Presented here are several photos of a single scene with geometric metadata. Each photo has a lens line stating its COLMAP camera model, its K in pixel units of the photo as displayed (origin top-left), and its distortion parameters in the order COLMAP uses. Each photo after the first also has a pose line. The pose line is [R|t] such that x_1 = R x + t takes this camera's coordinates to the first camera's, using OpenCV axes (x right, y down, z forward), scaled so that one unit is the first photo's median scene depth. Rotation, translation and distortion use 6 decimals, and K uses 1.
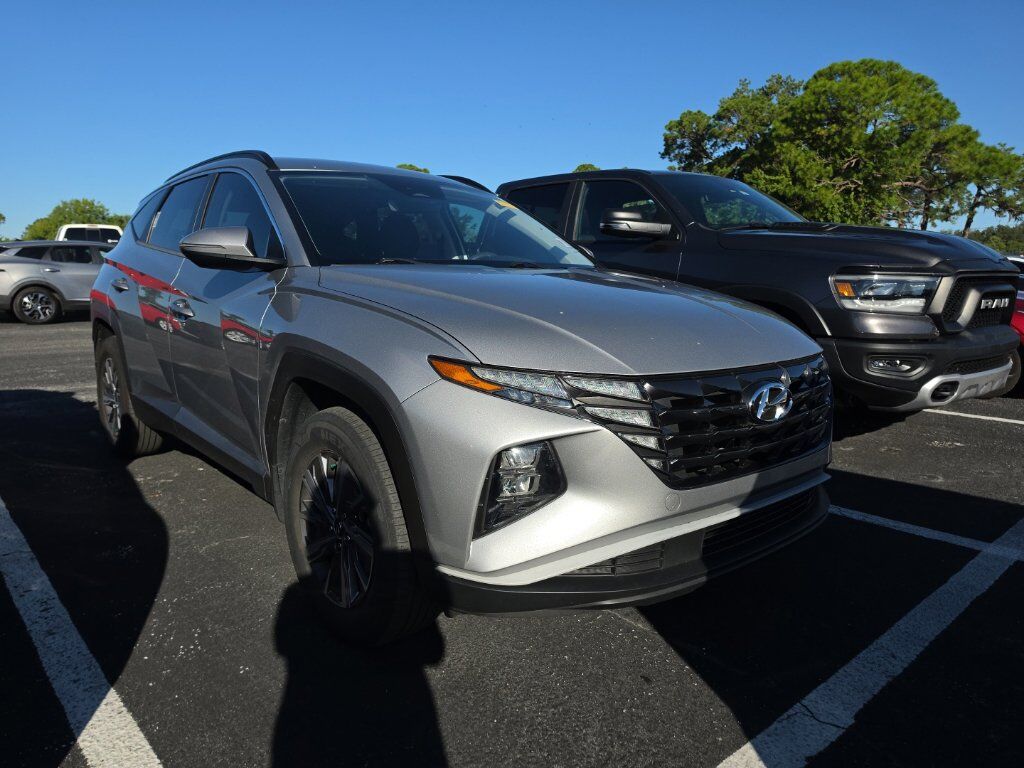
lens RADIAL K [[757.2, 0, 510.4], [0, 757.2, 379.7], [0, 0, 1]] dist [0.020274, -0.046411]
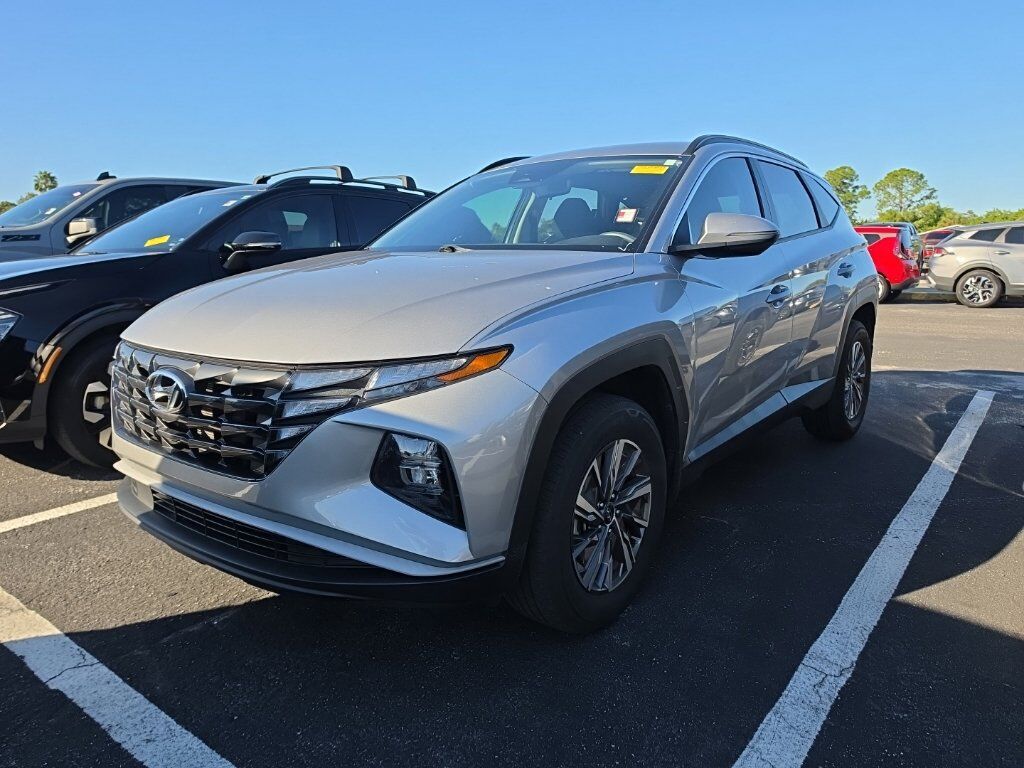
lens RADIAL K [[757.2, 0, 515.0], [0, 757.2, 380.8], [0, 0, 1]] dist [0.020274, -0.046411]
pose [[0.121741, 0.151577, -0.980920, 0.291945], [-0.127721, 0.982447, 0.135962, -0.037075], [0.984310, 0.108732, 0.138963, 0.281653]]
